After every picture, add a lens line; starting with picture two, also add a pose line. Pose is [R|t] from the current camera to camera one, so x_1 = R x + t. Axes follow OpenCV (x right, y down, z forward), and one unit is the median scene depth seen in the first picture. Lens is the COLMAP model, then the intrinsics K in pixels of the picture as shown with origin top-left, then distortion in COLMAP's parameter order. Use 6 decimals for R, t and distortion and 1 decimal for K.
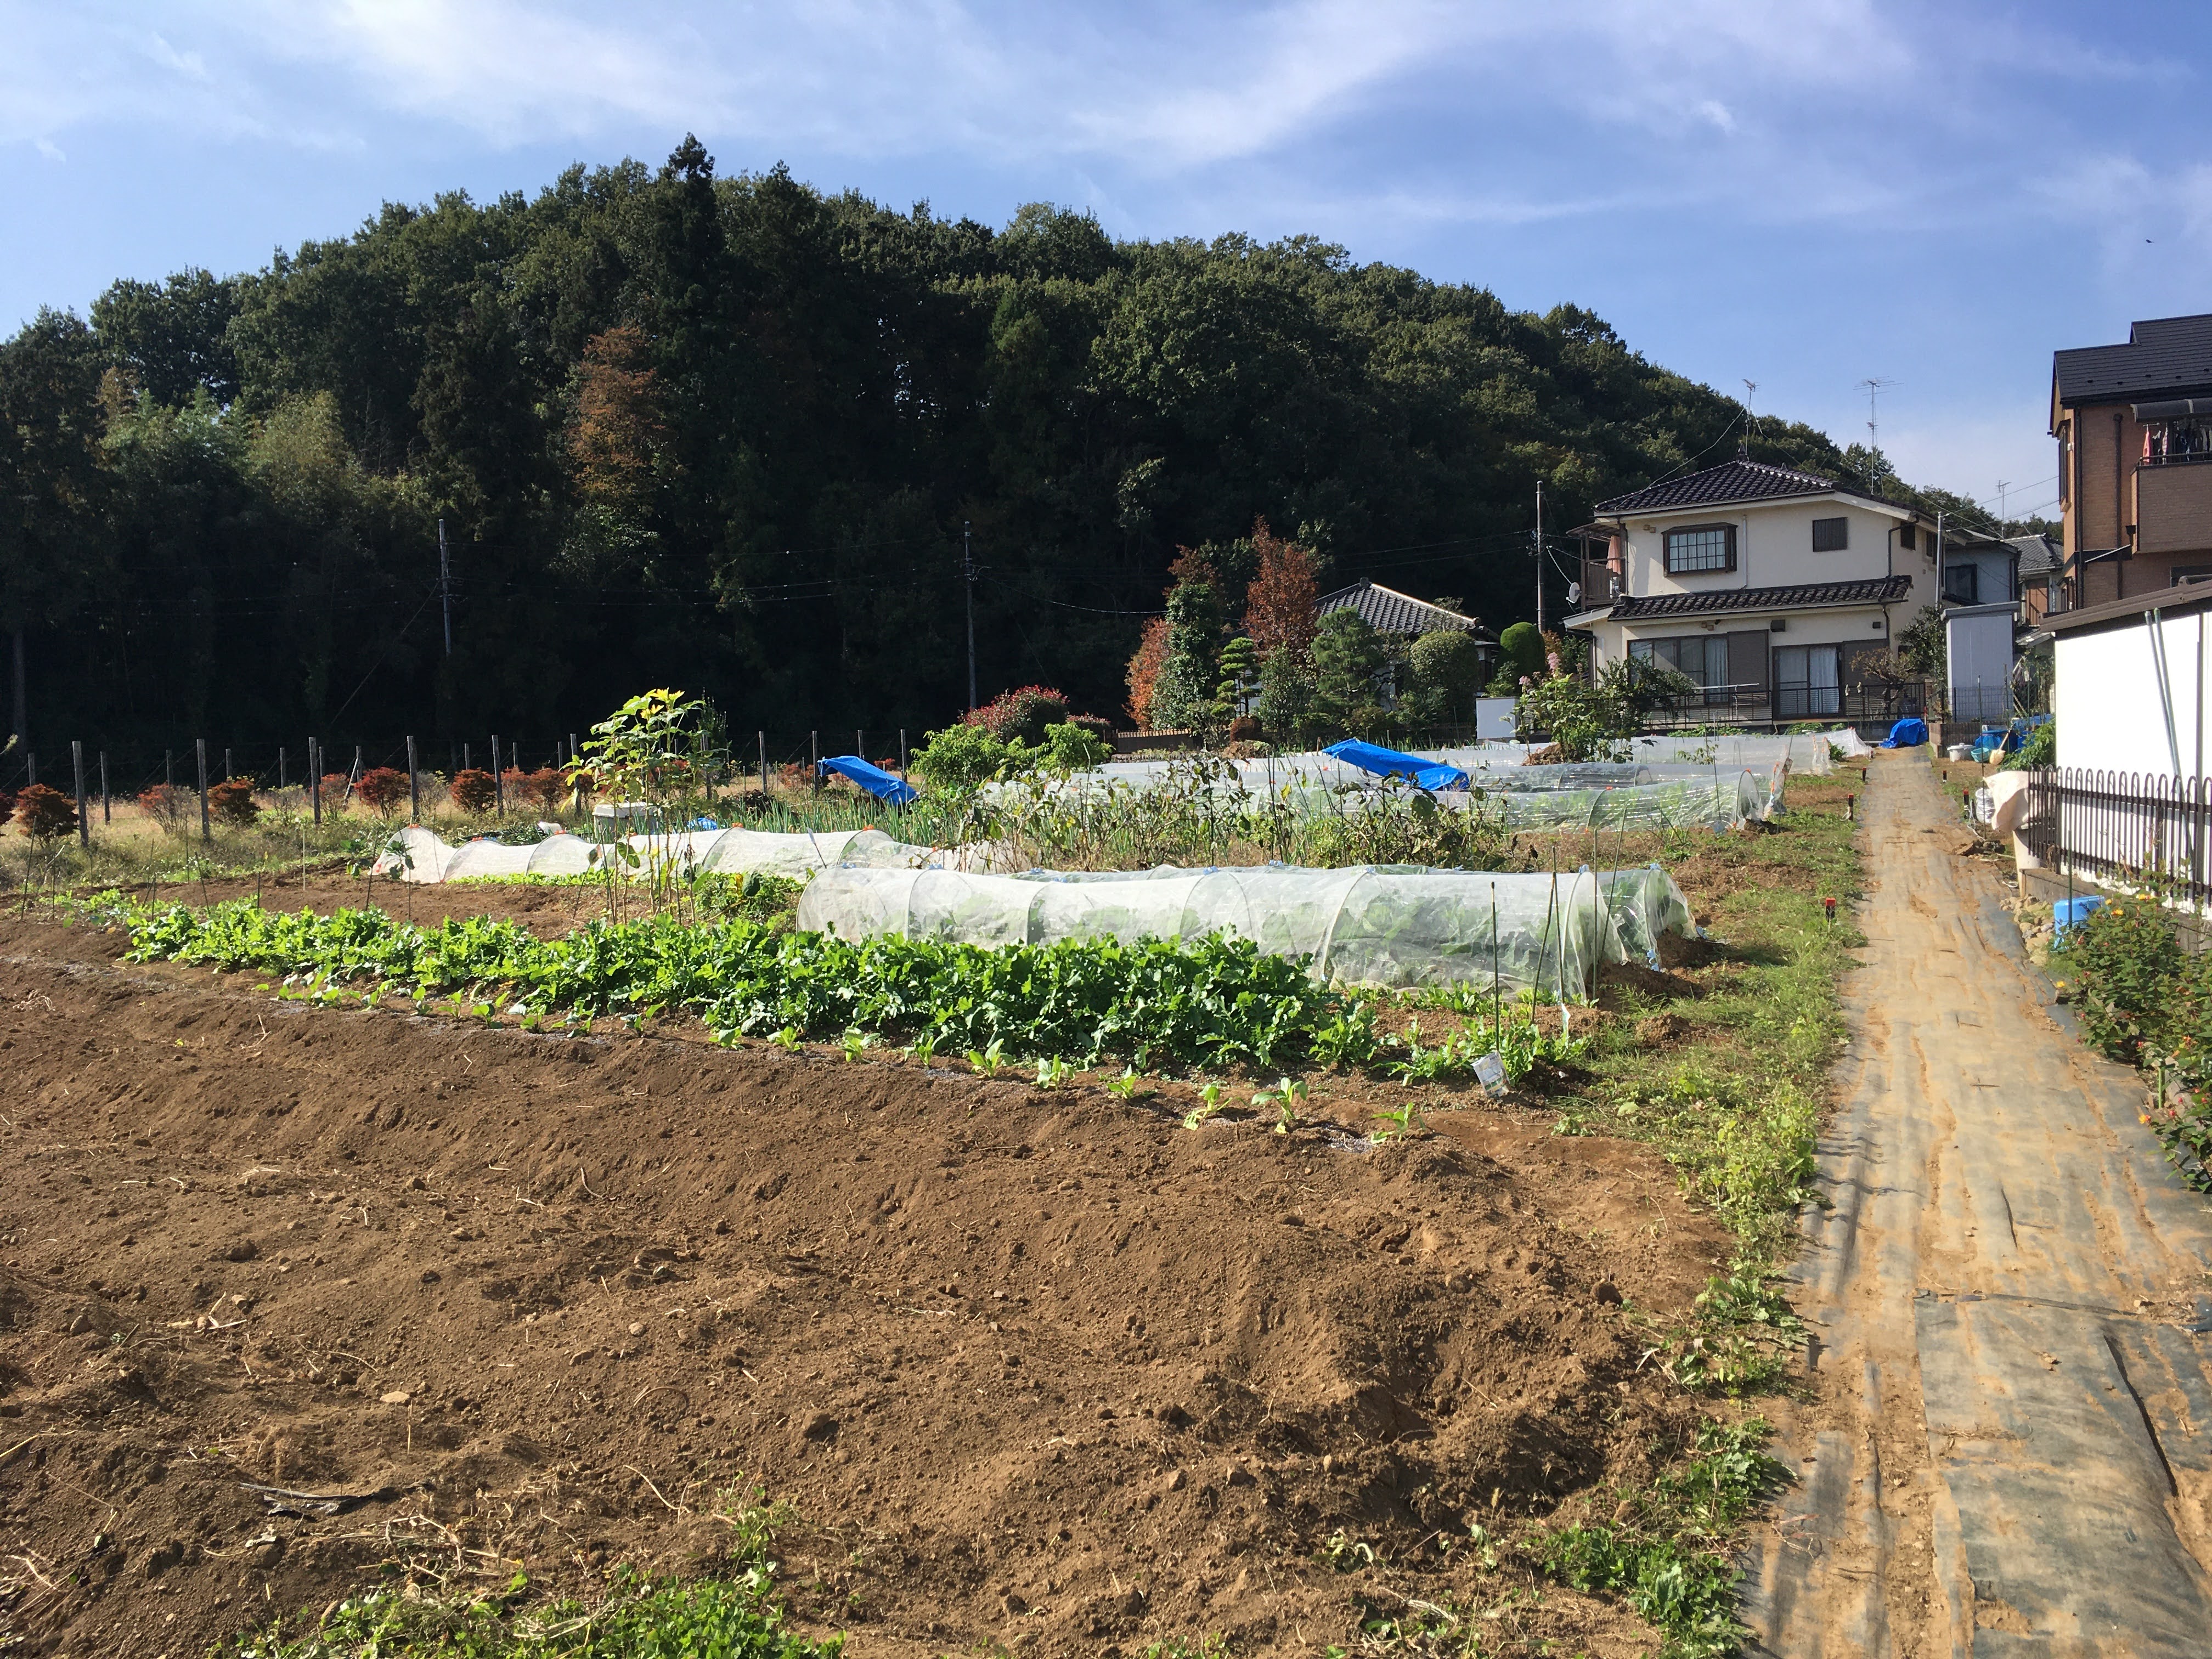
lens RADIAL K [[1883.4, 0, 1082.3], [0, 1883.4, 822.5], [0, 0, 1]] dist [0.078399, -0.105439]
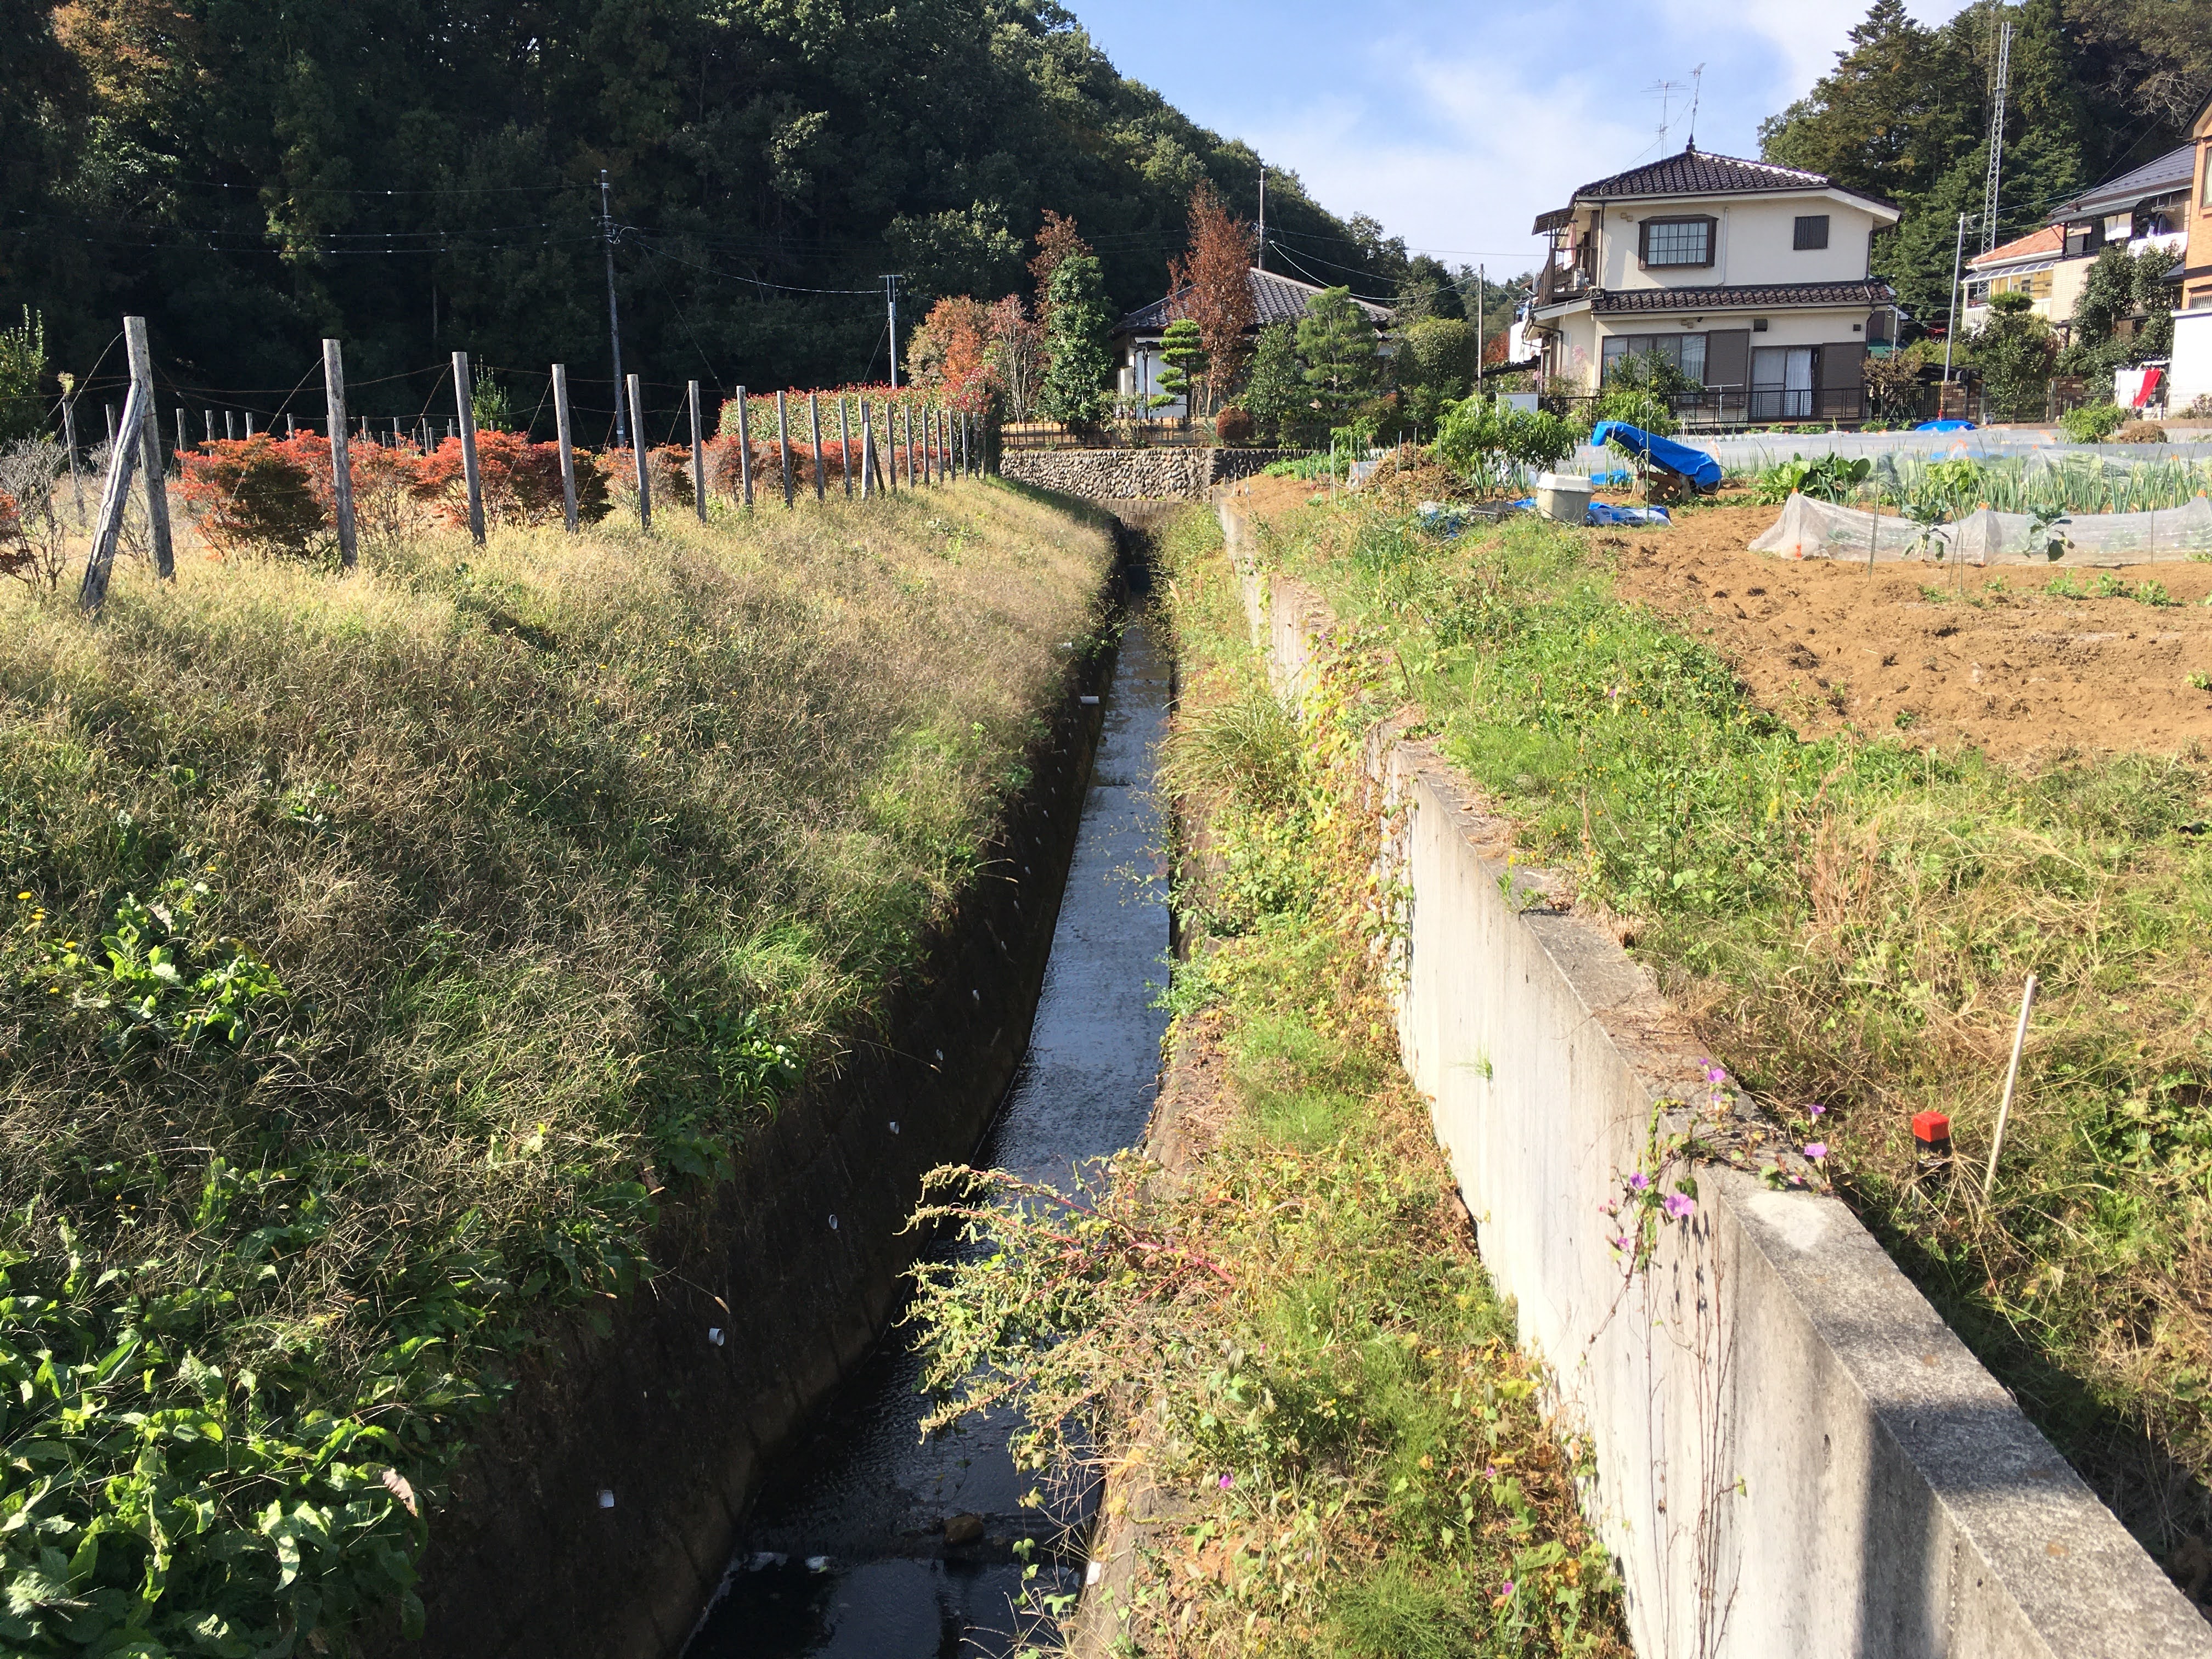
lens RADIAL K [[1883.4, 0, 1097.7], [0, 1883.4, 831.3], [0, 0, 1]] dist [0.078399, -0.105439]
pose [[0.930035, -0.055405, 0.363270, -0.200443], [-0.000267, 0.988466, 0.151443, 0.004663], [-0.367471, -0.140944, 0.919293, 0.101780]]
